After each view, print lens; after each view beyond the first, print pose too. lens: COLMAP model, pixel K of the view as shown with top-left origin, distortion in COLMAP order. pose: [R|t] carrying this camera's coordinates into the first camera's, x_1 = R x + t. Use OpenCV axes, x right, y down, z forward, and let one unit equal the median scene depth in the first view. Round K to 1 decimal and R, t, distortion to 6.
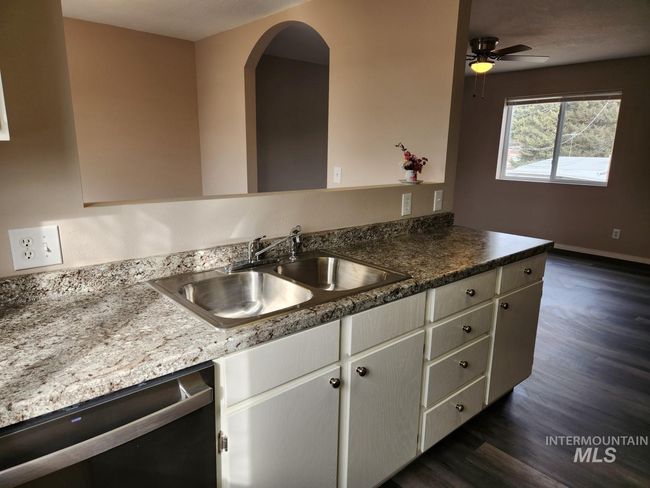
lens RADIAL K [[436.6, 0, 319.1], [0, 436.6, 244.4], [0, 0, 1]] dist [0.080868, -0.071440]
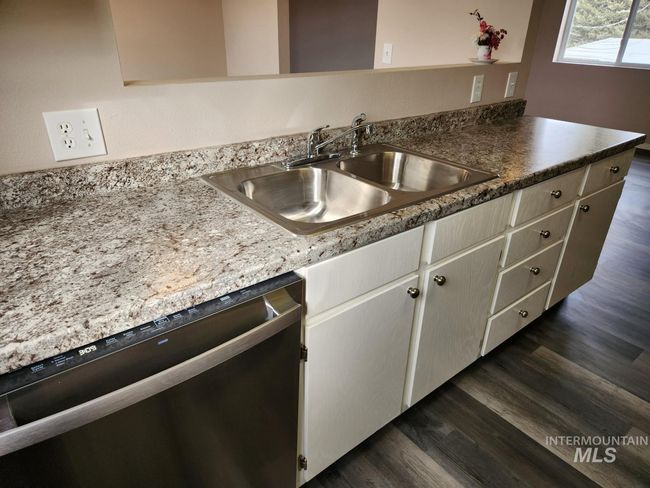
lens RADIAL K [[436.6, 0, 319.1], [0, 436.6, 244.4], [0, 0, 1]] dist [0.080868, -0.071440]
pose [[0.999192, 0.020186, -0.034765, -0.120591], [-0.011377, 0.971426, 0.237068, 0.003336], [0.038557, -0.236481, 0.970871, 0.122618]]
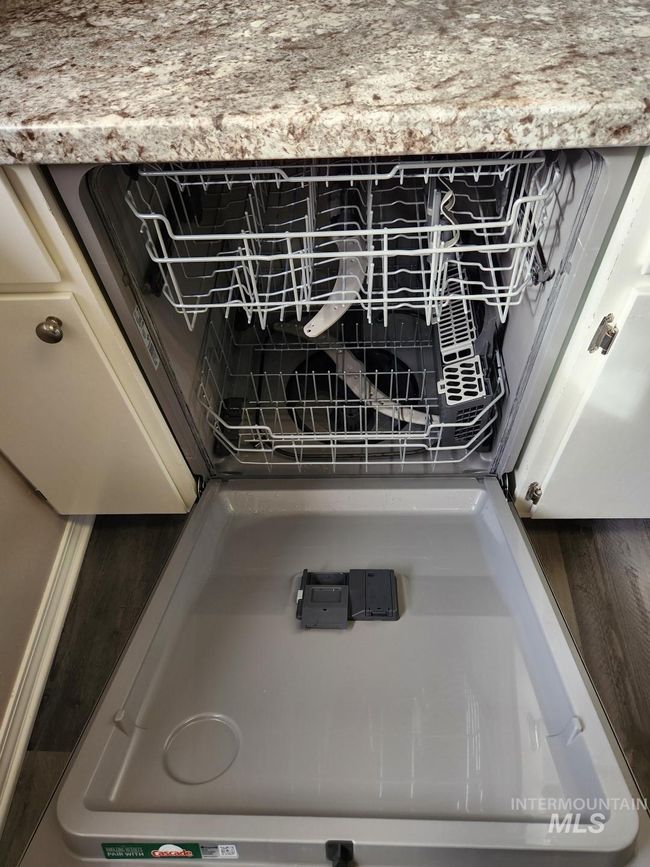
lens RADIAL K [[582.4, 0, 325.0], [0, 582.4, 433.5], [0, 0, 1]] dist [0.080868, -0.071440]
pose [[0.736722, 0.516503, -0.436422, -0.081094], [-0.082624, 0.709333, 0.700014, 0.078635], [0.671128, -0.479657, 0.565257, 0.302300]]
